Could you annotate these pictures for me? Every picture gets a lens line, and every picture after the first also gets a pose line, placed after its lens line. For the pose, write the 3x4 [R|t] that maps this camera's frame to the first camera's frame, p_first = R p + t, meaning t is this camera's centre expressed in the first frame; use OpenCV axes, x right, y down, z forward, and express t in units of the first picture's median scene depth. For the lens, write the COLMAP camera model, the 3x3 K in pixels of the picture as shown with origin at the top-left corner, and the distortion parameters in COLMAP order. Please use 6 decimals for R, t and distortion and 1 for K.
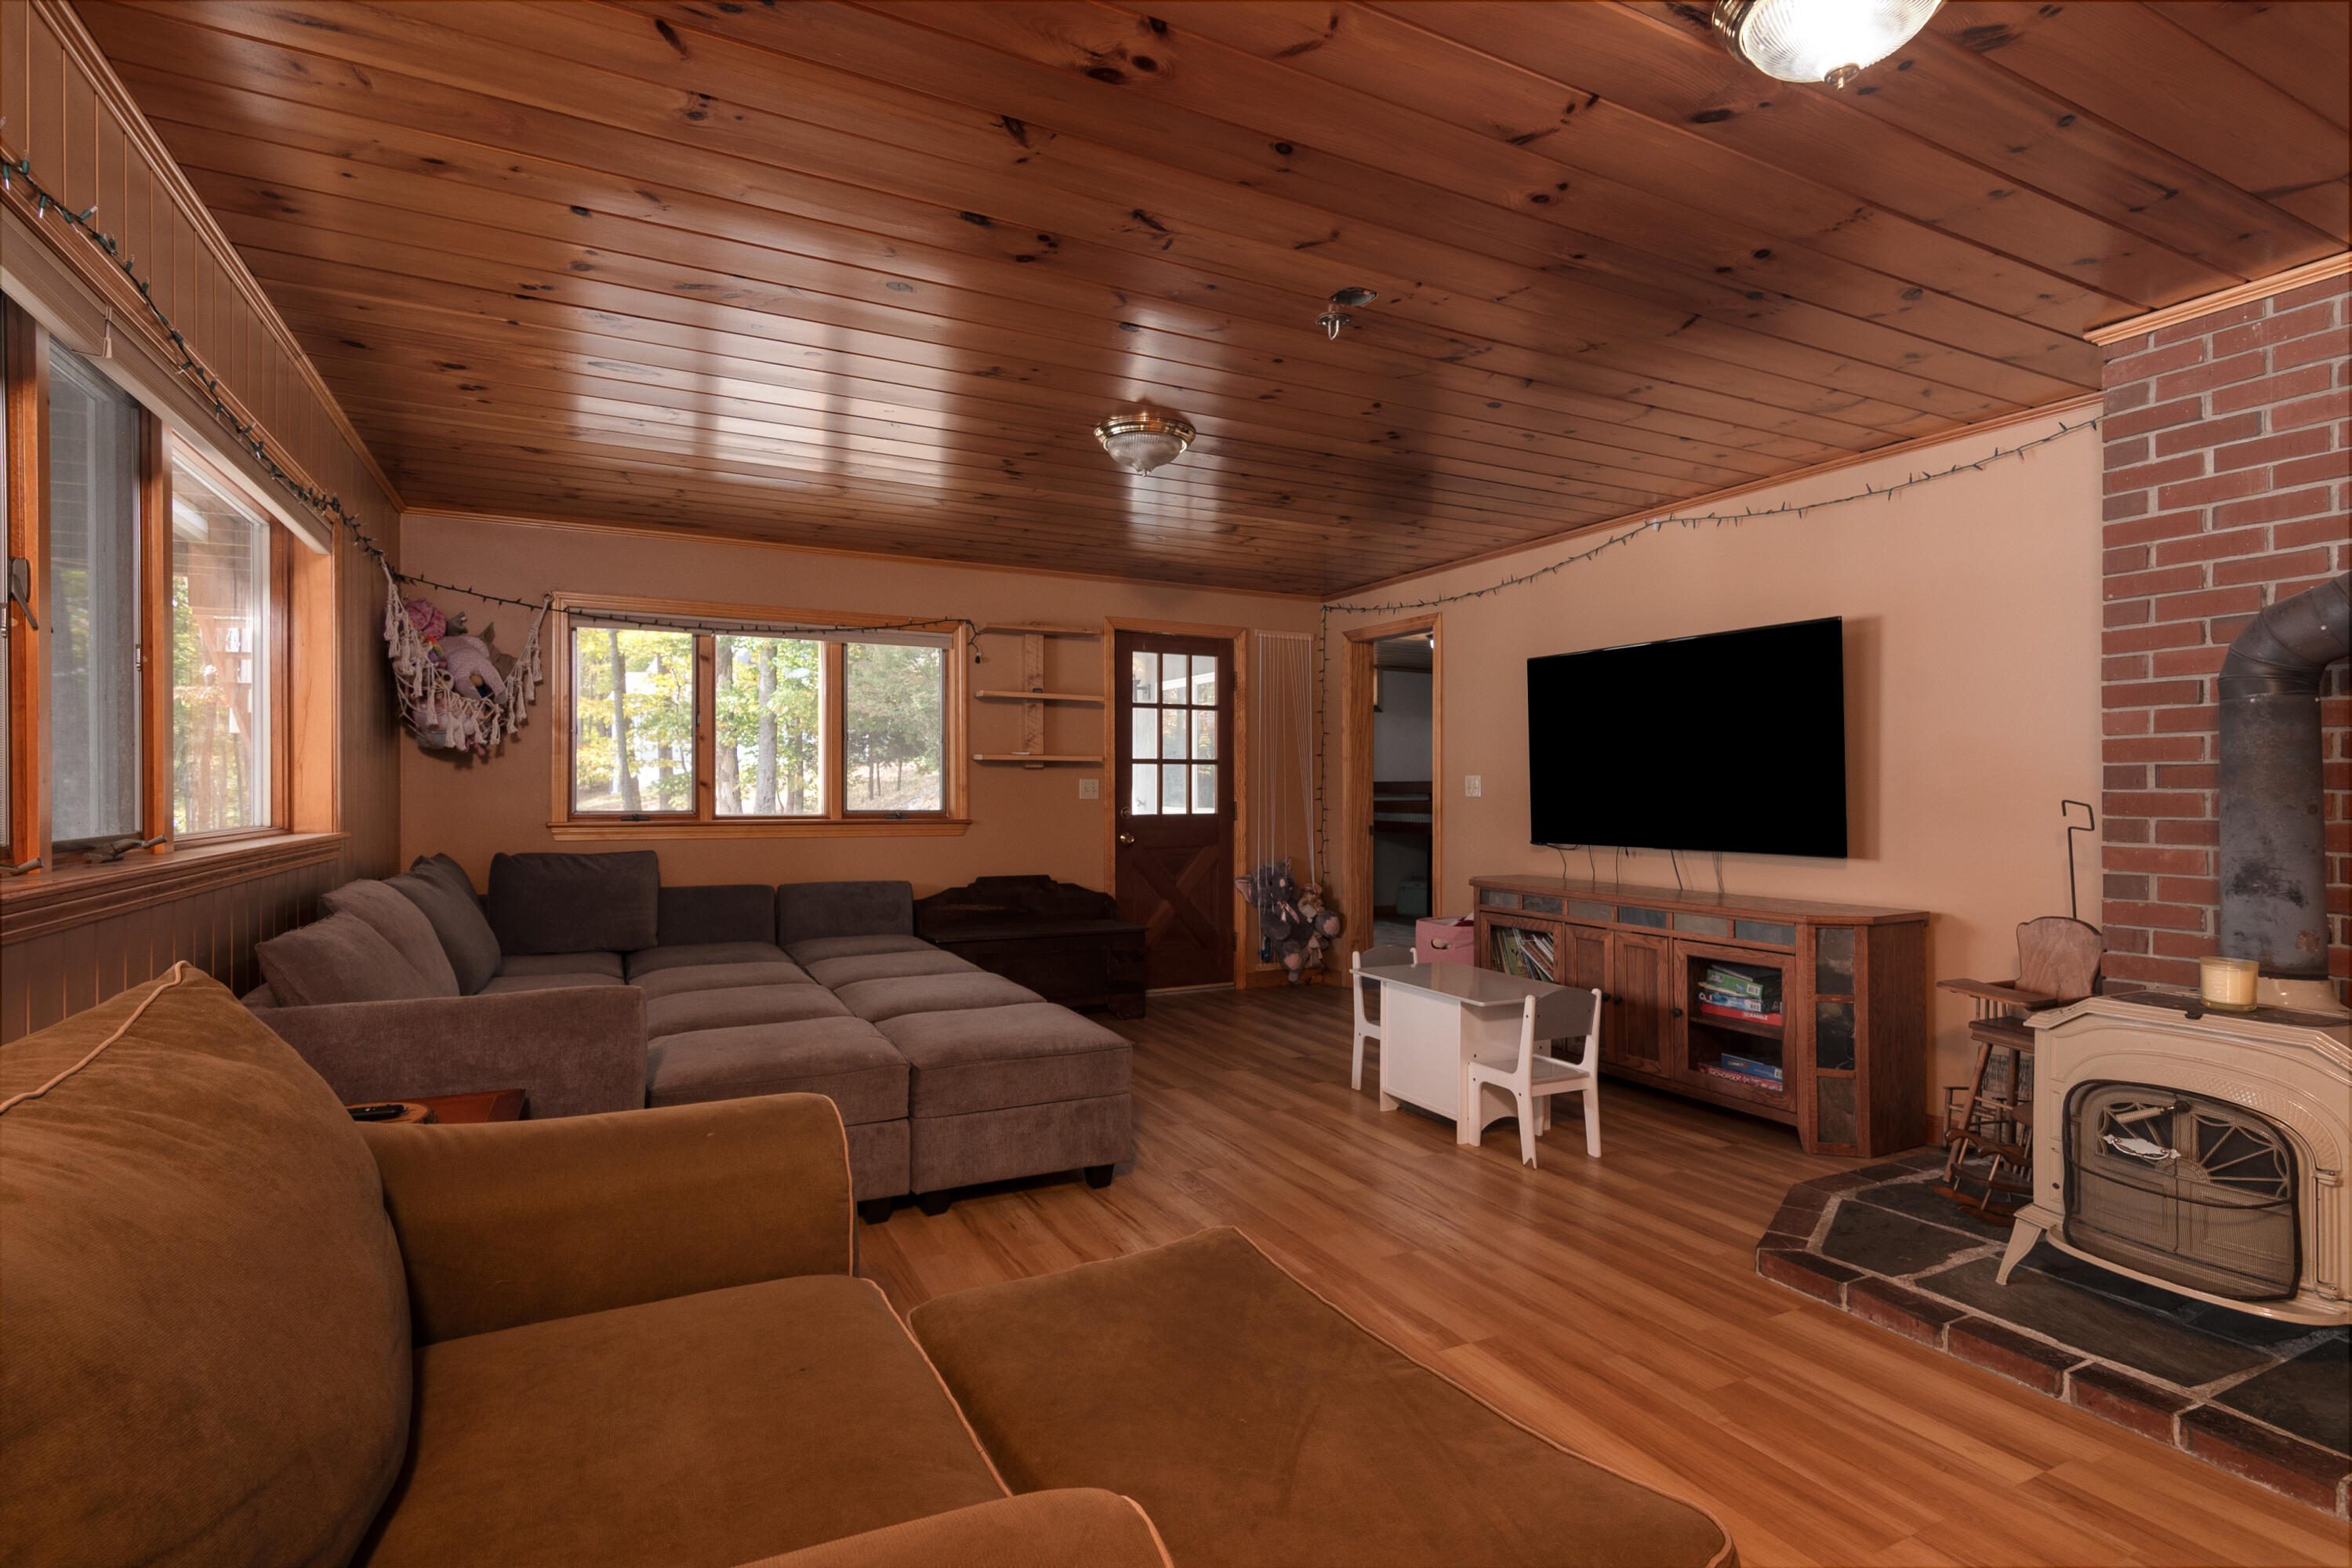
lens RADIAL K [[1149.6, 0, 1175.7], [0, 1149.6, 794.0], [0, 0, 1]] dist [-0.002506, 0.002739]
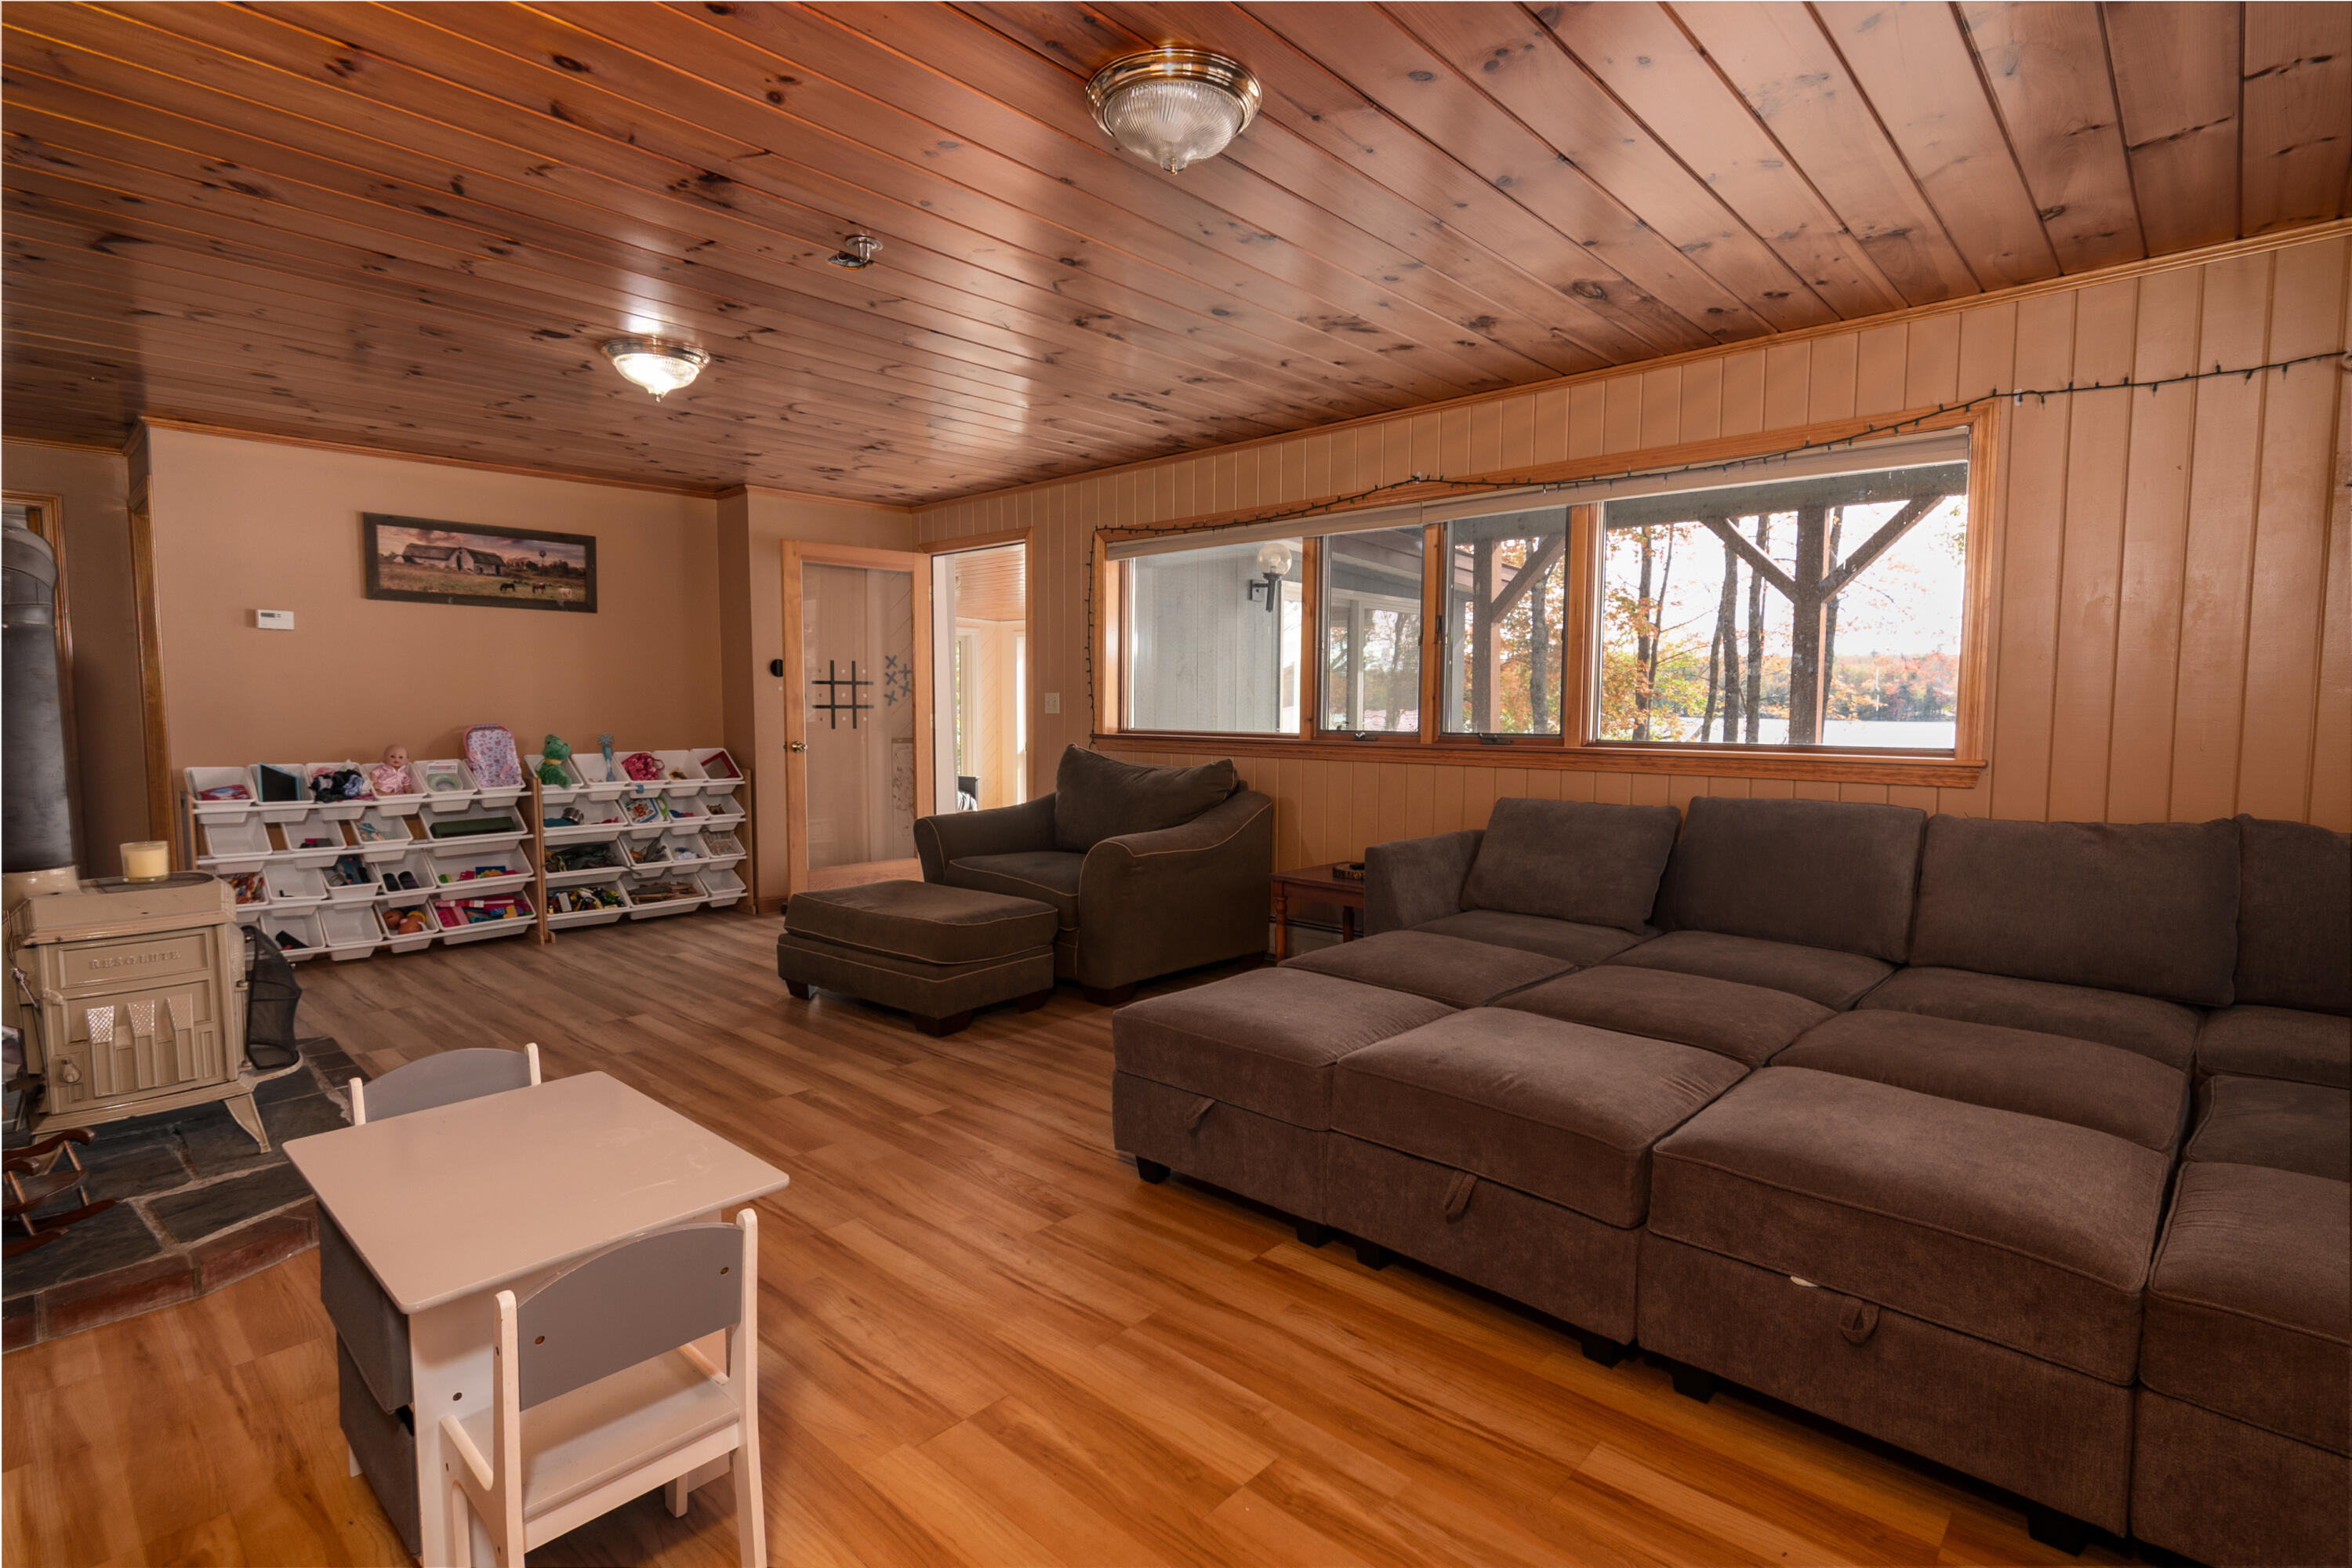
lens RADIAL K [[1149.6, 0, 1177.7], [0, 1149.6, 785.8], [0, 0, 1]] dist [-0.002506, 0.002739]
pose [[-0.939424, 0.021589, -0.342078, 0.197902], [-0.001605, 0.997727, 0.067374, -0.004127], [0.342755, 0.063841, -0.937253, 1.759822]]
